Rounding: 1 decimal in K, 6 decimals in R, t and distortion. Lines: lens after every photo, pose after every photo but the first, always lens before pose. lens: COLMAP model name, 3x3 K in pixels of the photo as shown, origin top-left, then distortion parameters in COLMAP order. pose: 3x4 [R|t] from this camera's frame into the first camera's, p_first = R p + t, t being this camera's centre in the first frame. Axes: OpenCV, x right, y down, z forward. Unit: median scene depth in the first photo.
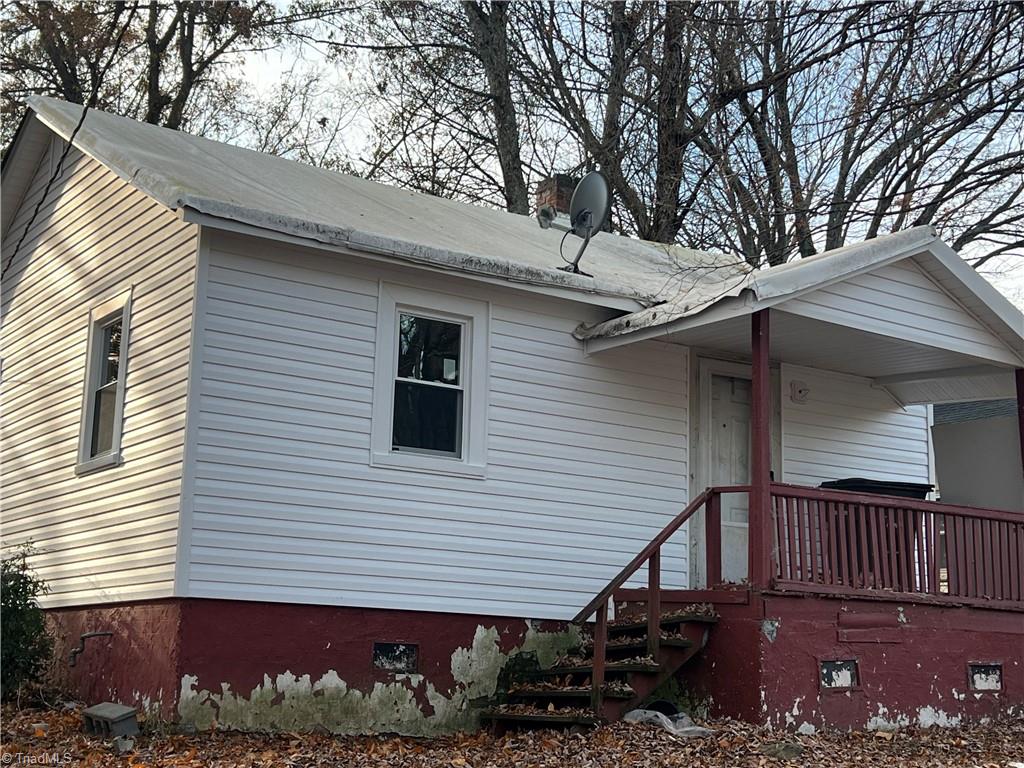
lens RADIAL K [[1501.7, 0, 512.4], [0, 1501.7, 380.1], [0, 0, 1]] dist [0.048013, 0.000000]
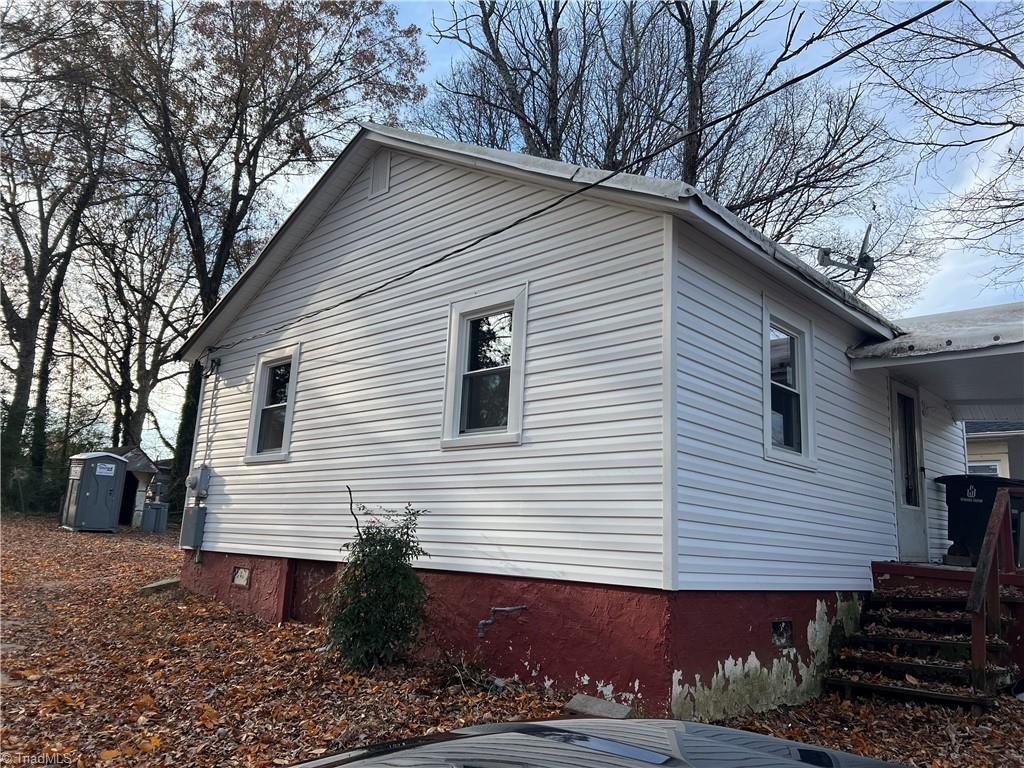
lens RADIAL K [[776.9, 0, 511.0], [0, 776.9, 389.1], [0, 0, 1]] dist [-0.002530, -0.003357]
pose [[0.979430, 0.065348, 0.190911, -0.397810], [-0.066378, 0.997794, -0.001004, 0.019912], [-0.190555, -0.011689, 0.981607, 0.490917]]
